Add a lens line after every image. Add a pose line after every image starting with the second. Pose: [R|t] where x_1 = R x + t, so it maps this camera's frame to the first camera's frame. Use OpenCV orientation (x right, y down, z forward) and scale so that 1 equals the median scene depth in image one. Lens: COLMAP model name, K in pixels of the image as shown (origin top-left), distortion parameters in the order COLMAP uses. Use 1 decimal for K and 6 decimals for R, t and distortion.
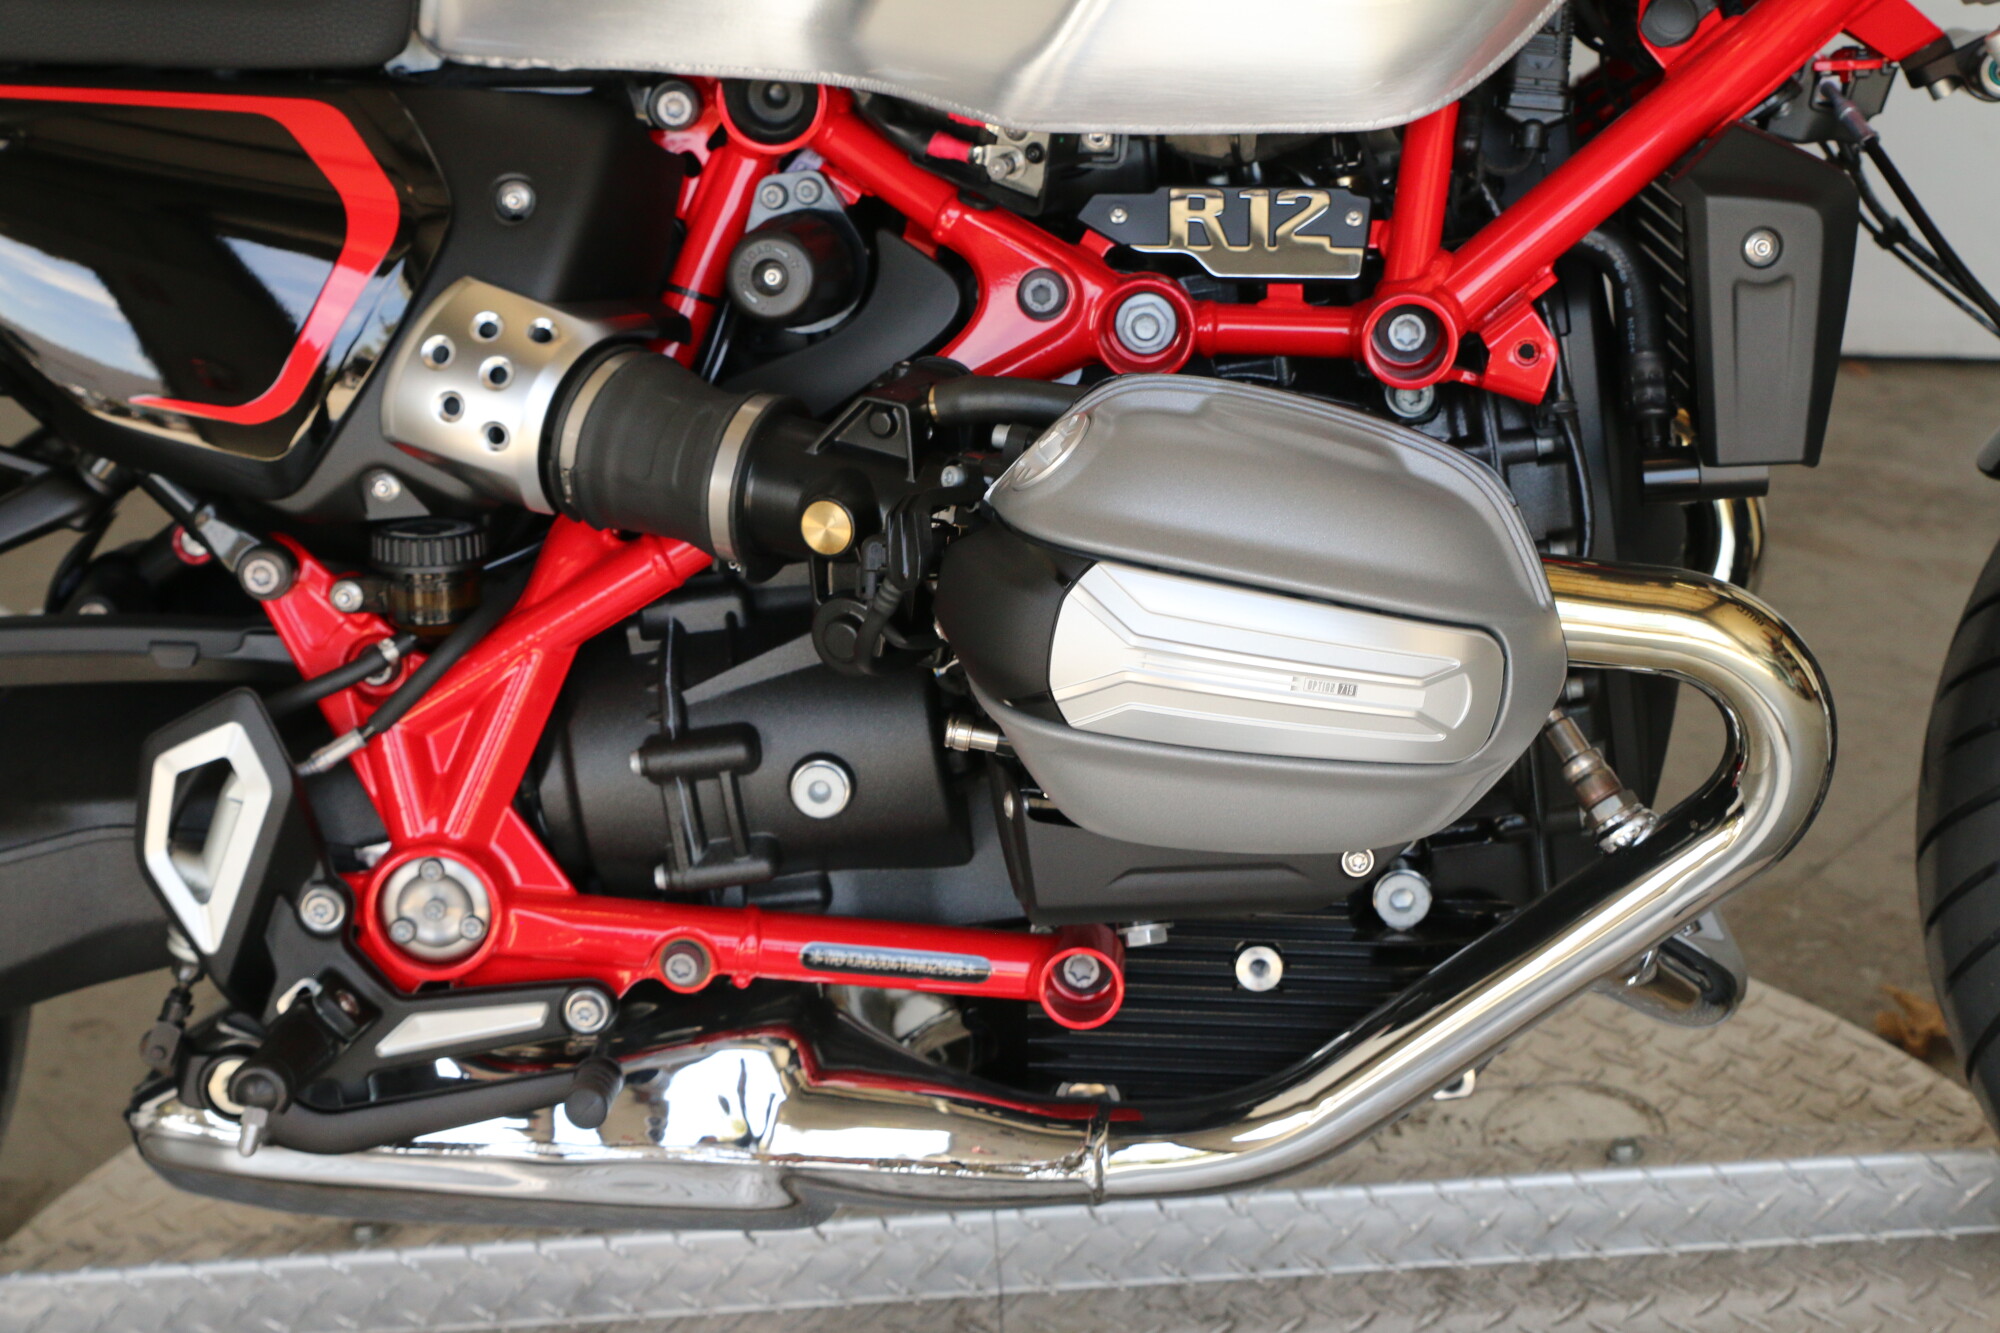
lens RADIAL K [[4019.8, 0, 998.5], [0, 4019.8, 601.0], [0, 0, 1]] dist [0.030331, -0.227753]
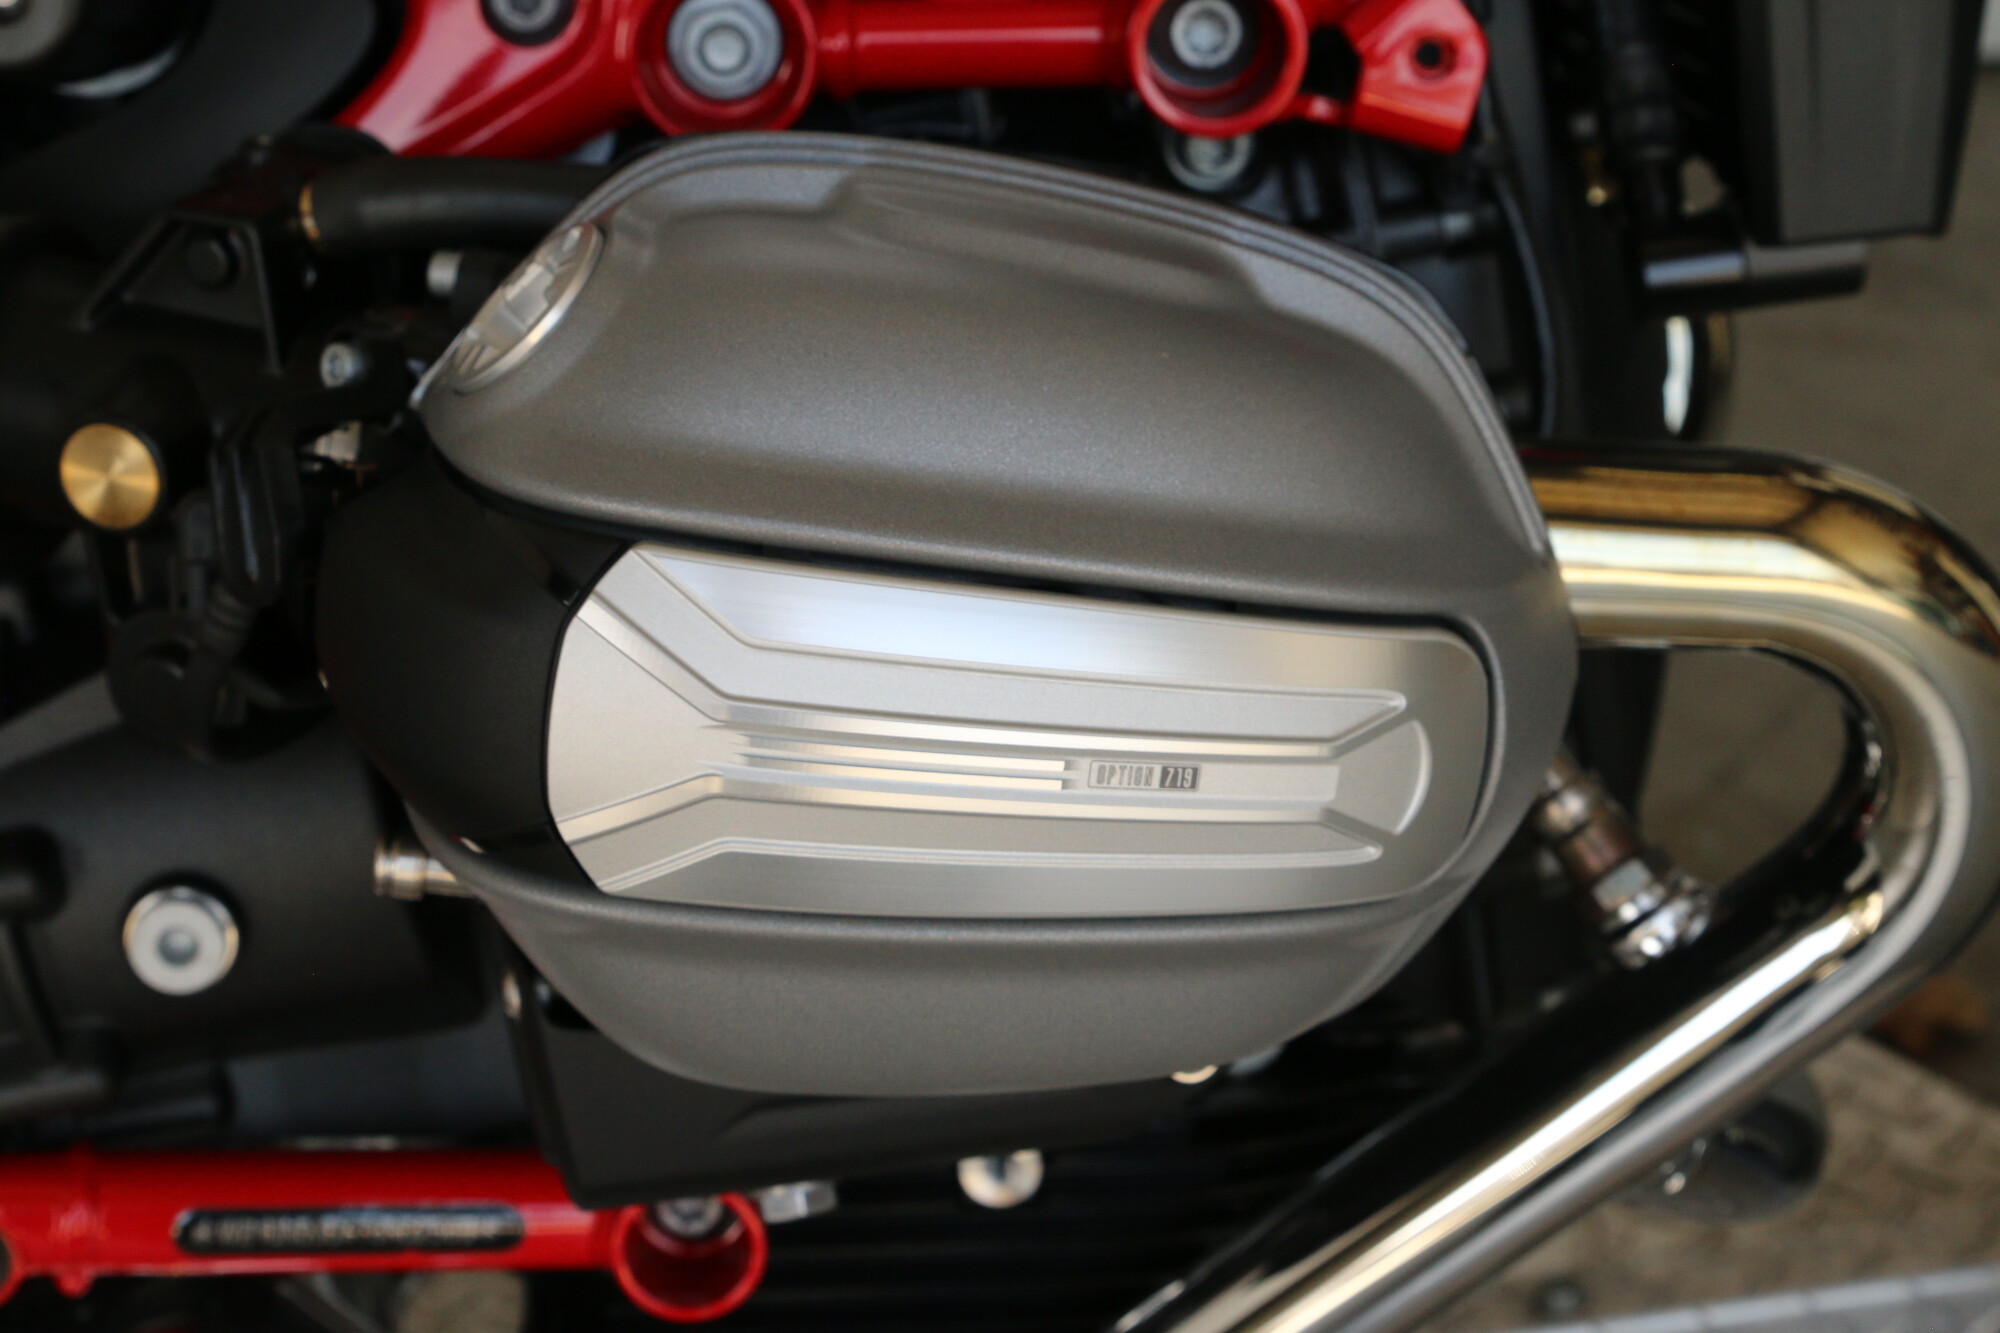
lens RADIAL K [[4000.3, 0, 1000.0], [0, 4000.3, 666.5], [0, 0, 1]] dist [0.038913, 0.096515]
pose [[0.994498, -0.066704, 0.080773, 0.025566], [0.060618, 0.995295, 0.075592, -0.025168], [-0.085435, -0.070280, 0.993862, 0.479033]]
